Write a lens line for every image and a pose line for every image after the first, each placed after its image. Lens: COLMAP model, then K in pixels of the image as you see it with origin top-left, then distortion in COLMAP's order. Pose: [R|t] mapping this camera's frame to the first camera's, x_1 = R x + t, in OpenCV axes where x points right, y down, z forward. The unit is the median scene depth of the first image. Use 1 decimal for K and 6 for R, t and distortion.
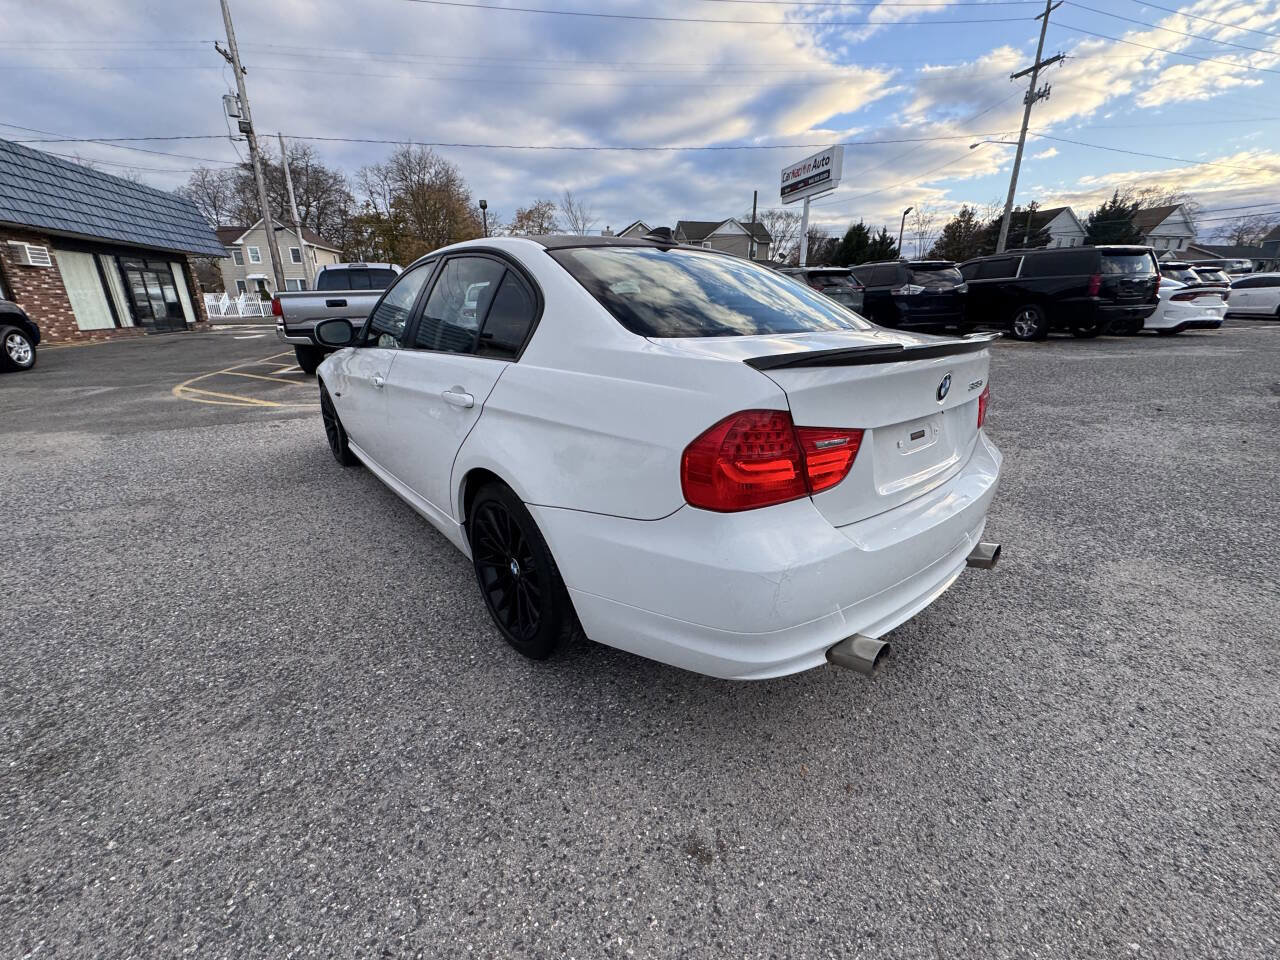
lens RADIAL K [[522.7, 0, 637.8], [0, 522.7, 482.7], [0, 0, 1]] dist [-0.001887, 0.000186]
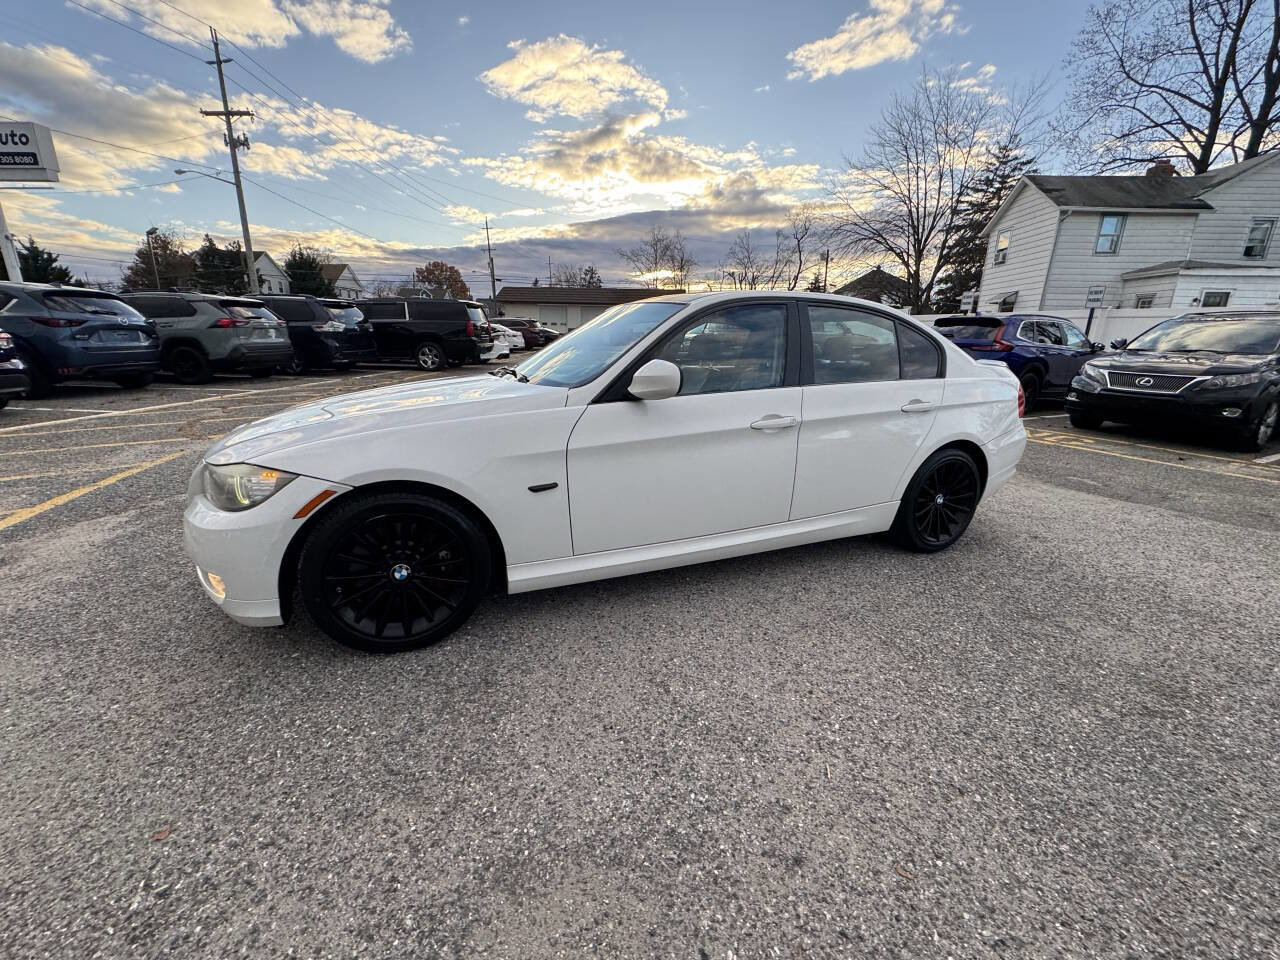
lens RADIAL K [[522.7, 0, 642.3], [0, 522.7, 478.7], [0, 0, 1]] dist [-0.001887, 0.000186]
pose [[0.276659, -0.234732, 0.931859, -0.392088], [0.299545, 0.942459, 0.148470, -0.083686], [-0.913090, 0.238058, 0.331052, 0.249330]]
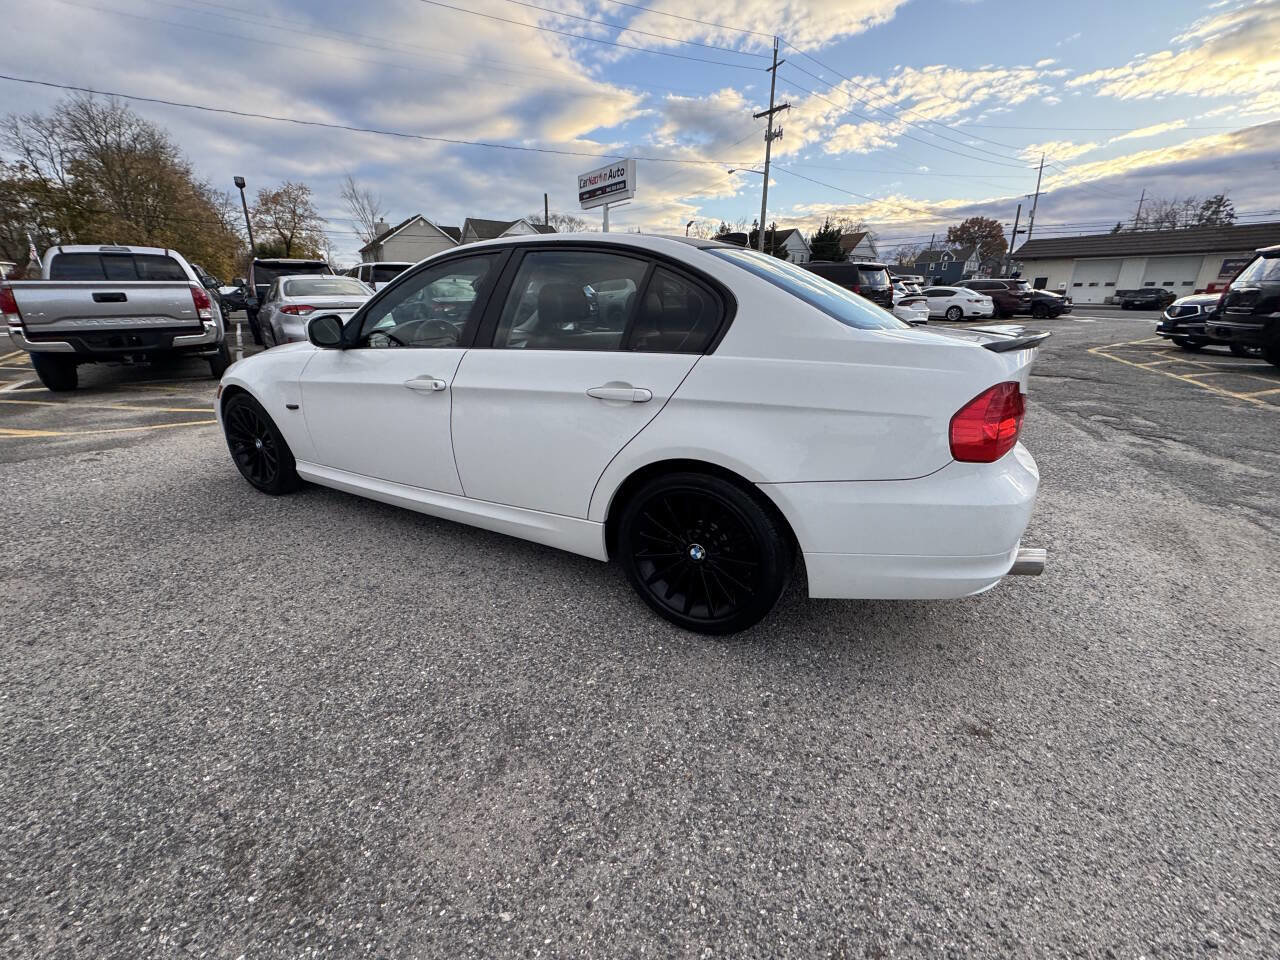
lens RADIAL K [[522.7, 0, 639.2], [0, 522.7, 481.2], [0, 0, 1]] dist [-0.001887, 0.000186]
pose [[0.926728, -0.109525, 0.359416, -0.134446], [0.111156, 0.993671, 0.016195, -0.001623], [-0.358915, 0.024943, 0.933037, 0.012144]]
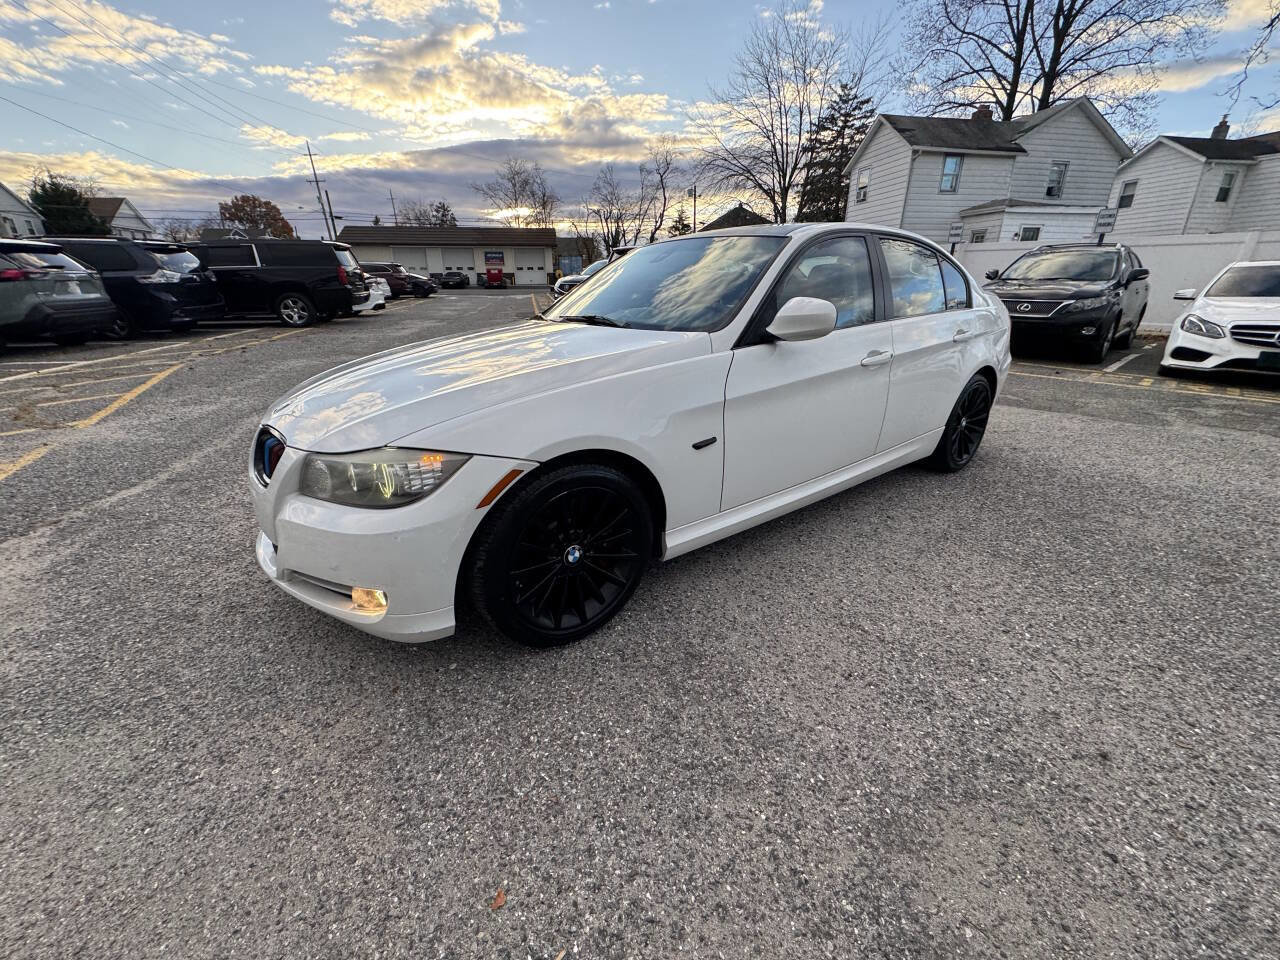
lens RADIAL K [[522.7, 0, 641.4], [0, 522.7, 478.6], [0, 0, 1]] dist [-0.001887, 0.000186]
pose [[0.036338, -0.343317, 0.938516, -0.395162], [0.338775, 0.887759, 0.311633, -0.117969], [-0.940165, 0.306622, 0.148567, 0.354249]]
